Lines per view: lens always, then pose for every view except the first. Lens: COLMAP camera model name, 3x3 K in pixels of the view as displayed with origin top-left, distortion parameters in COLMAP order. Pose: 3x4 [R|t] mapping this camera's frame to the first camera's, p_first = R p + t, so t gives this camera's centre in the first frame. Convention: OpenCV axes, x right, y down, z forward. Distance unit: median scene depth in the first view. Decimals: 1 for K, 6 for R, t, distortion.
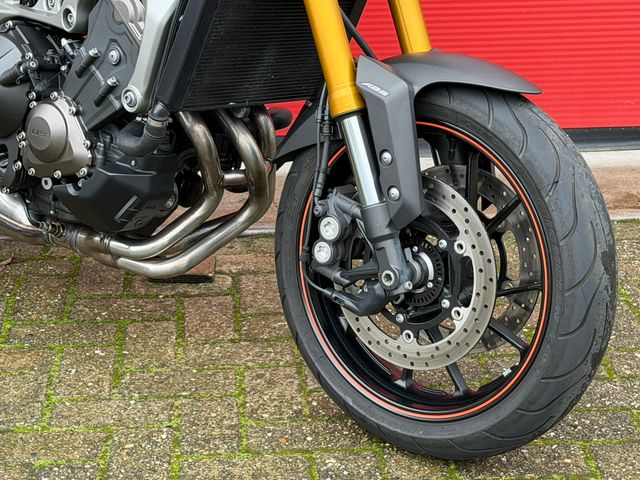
lens RADIAL K [[1505.3, 0, 320.0], [0, 1505.3, 240.0], [0, 0, 1]] dist [0.109803, 0.586202]
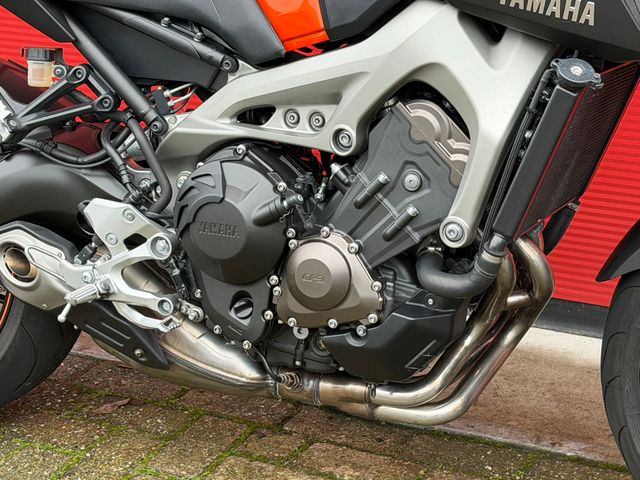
lens RADIAL K [[1505.3, 0, 320.0], [0, 1505.3, 240.0], [0, 0, 1]] dist [0.109803, 0.586202]
pose [[0.969284, -0.106225, 0.221824, -0.367032], [0.104848, 0.994325, 0.018009, -0.107036], [-0.222478, 0.005802, 0.974921, 0.189918]]
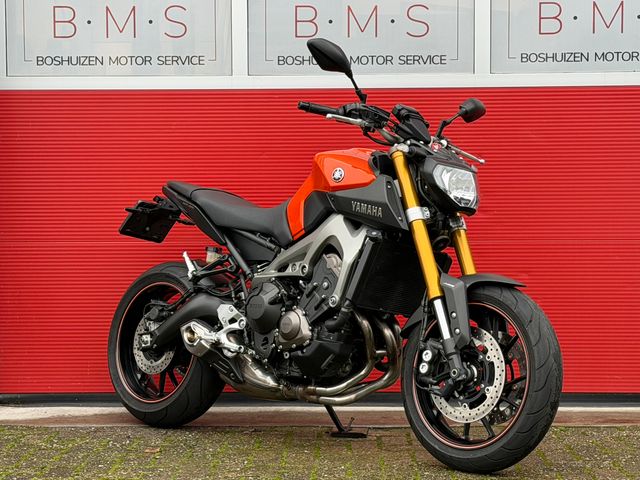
lens RADIAL K [[1505.3, 0, 320.0], [0, 1505.3, 240.0], [0, 0, 1]] dist [0.109803, 0.586202]
pose [[0.995648, 0.008773, -0.092776, 0.046619], [-0.040349, 0.937986, -0.344317, 0.521449], [0.084002, 0.346562, 0.934258, -0.933587]]
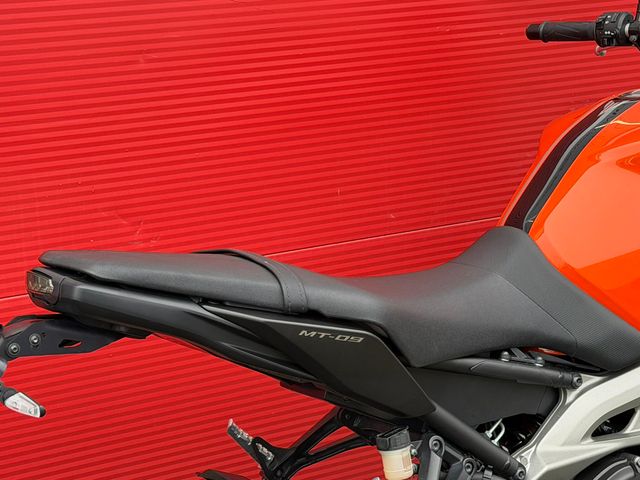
lens RADIAL K [[1518.3, 0, 320.0], [0, 1518.3, 240.0], [0, 0, 1]] dist [0.085114, 0.550376]
pose [[0.367337, -0.257752, 0.893660, -0.979408], [0.340744, 0.931326, 0.128554, -0.422707], [-0.865423, 0.257286, 0.429937, 0.808228]]
